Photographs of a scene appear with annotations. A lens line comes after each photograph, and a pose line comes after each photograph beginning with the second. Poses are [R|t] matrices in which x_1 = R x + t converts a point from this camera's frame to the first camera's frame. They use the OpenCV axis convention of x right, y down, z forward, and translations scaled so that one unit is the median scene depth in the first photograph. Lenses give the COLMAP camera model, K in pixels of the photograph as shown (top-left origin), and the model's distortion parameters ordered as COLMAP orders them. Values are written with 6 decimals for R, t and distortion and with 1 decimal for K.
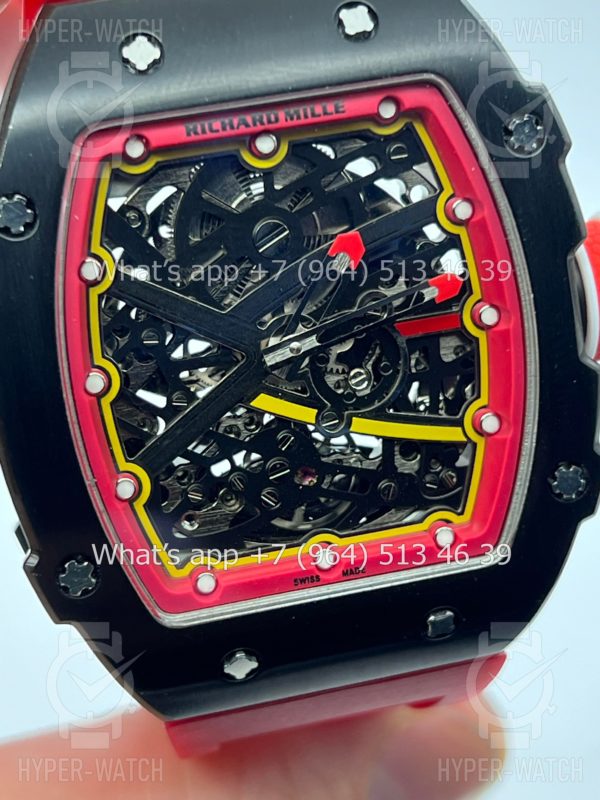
lens RADIAL K [[1851.1, 0, 300.0], [0, 1851.1, 400.0], [0, 0, 1]] dist [0.206188, -0.440595]
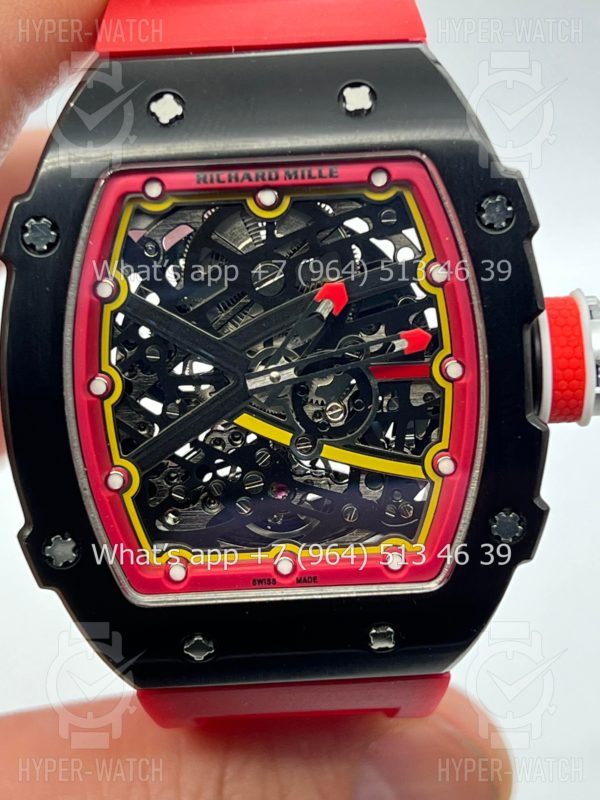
lens RADIAL K [[1851.1, 0, 300.0], [0, 1851.1, 400.0], [0, 0, 1]] dist [0.206188, -0.440595]
pose [[0.979090, 0.121490, -0.163163, 0.197666], [-0.124455, 0.992193, -0.008037, -0.006785], [0.160913, 0.028175, 0.986566, -0.119409]]
